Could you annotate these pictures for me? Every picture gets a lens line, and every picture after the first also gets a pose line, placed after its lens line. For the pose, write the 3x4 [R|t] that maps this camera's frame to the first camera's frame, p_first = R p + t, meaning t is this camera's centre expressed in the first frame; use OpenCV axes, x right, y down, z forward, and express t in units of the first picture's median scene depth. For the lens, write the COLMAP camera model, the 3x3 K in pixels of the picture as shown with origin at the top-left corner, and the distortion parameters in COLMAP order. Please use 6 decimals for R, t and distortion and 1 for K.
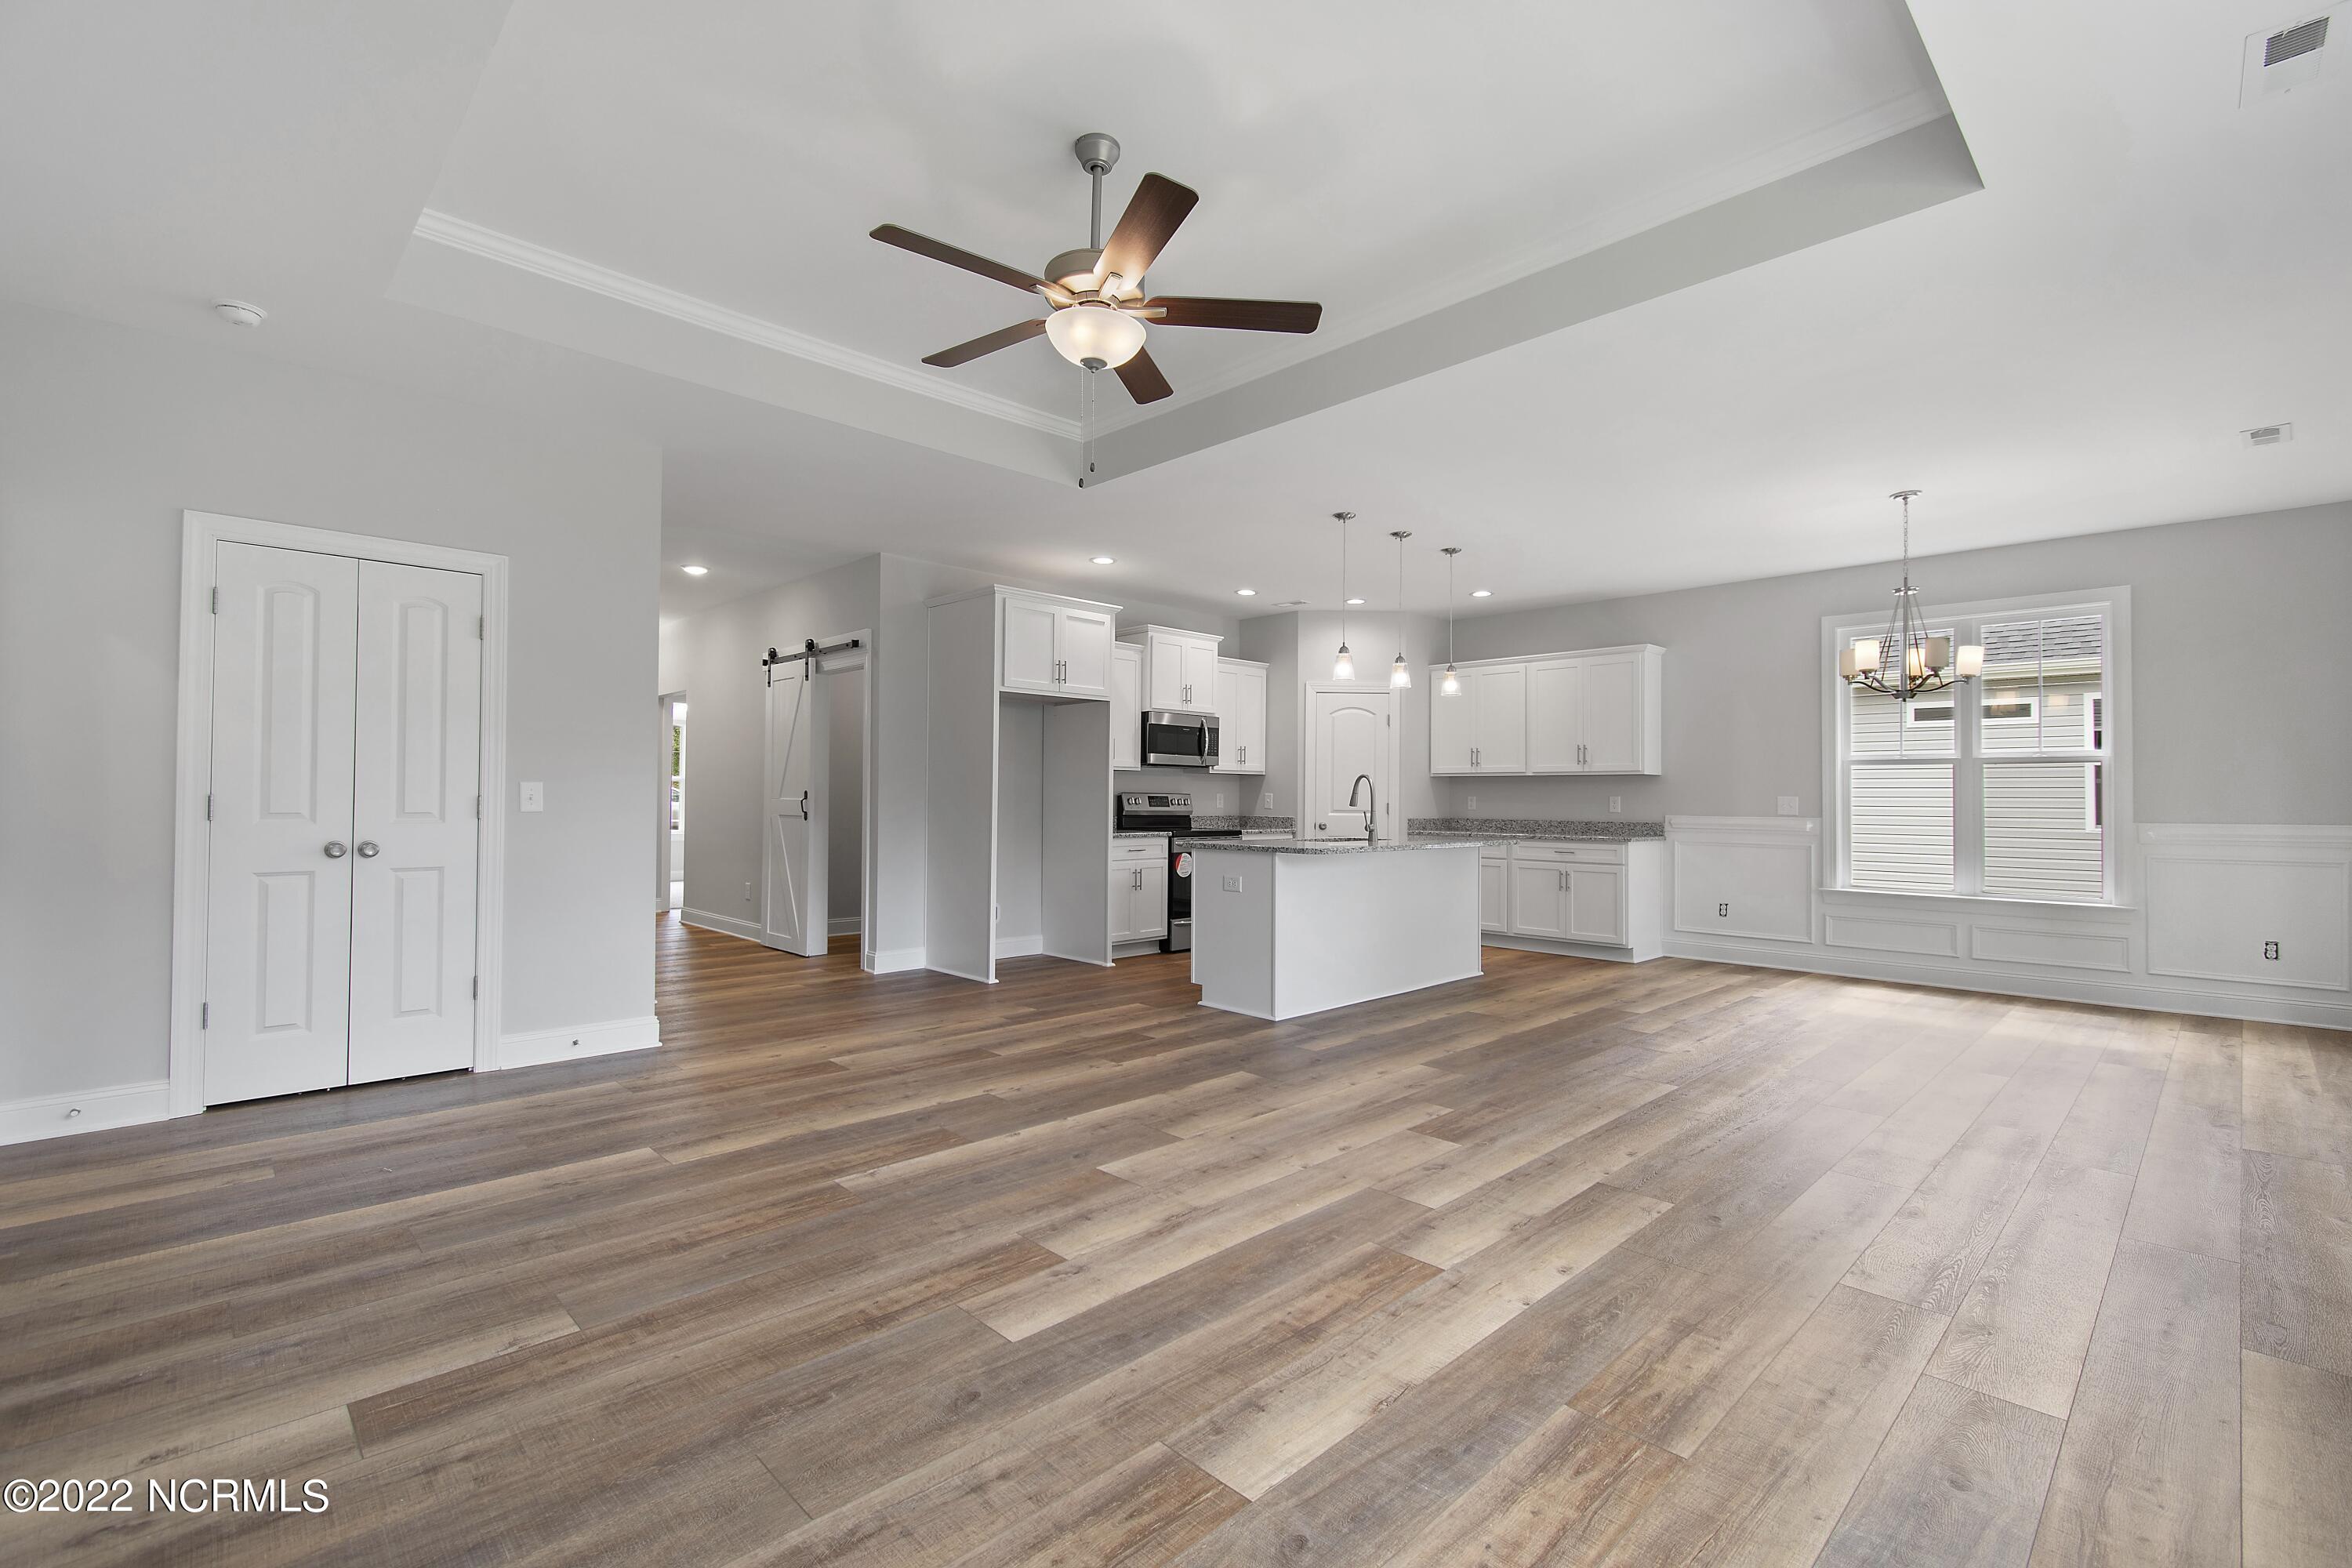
lens RADIAL K [[1027.1, 0, 1179.7], [0, 1027.1, 790.7], [0, 0, 1]] dist [-0.000239, -0.000306]
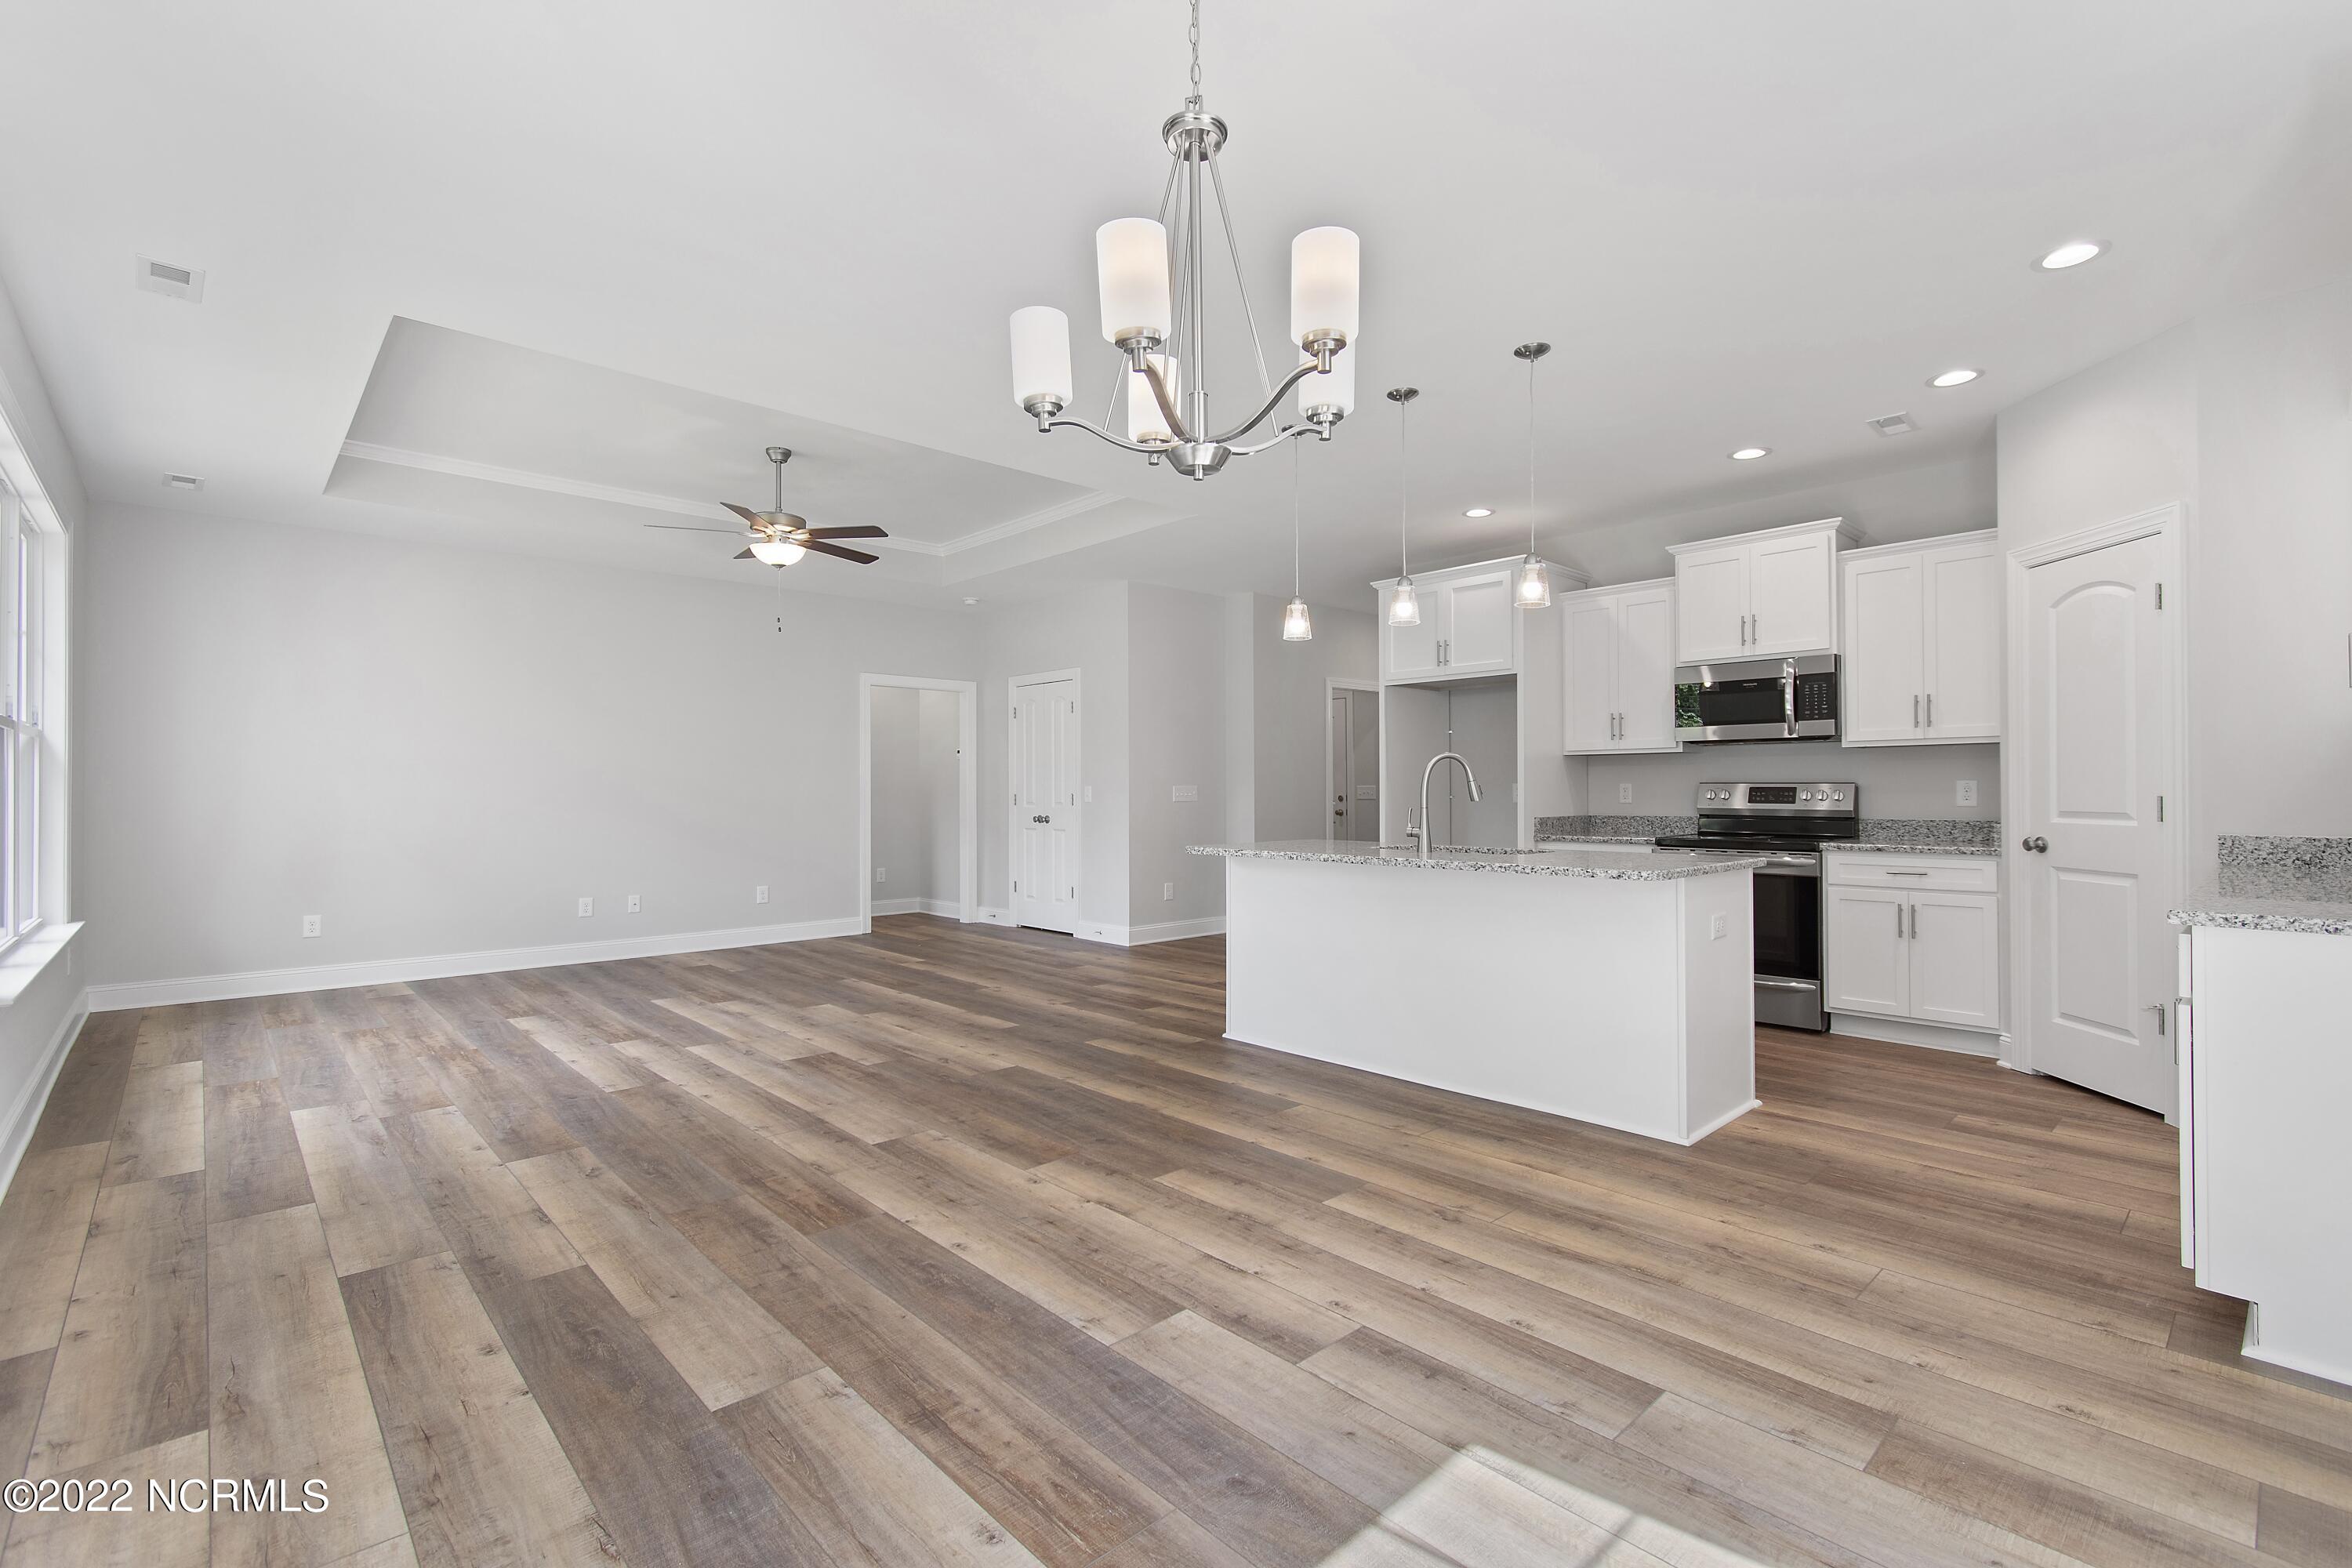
lens RADIAL K [[1027.1, 0, 1179.7], [0, 1027.1, 790.7], [0, 0, 1]] dist [-0.000239, -0.000306]
pose [[-0.007694, -0.008294, -0.999936, 0.815091], [0.011181, 0.999902, -0.008379, 0.011613], [0.999908, -0.011245, -0.007601, 0.788242]]
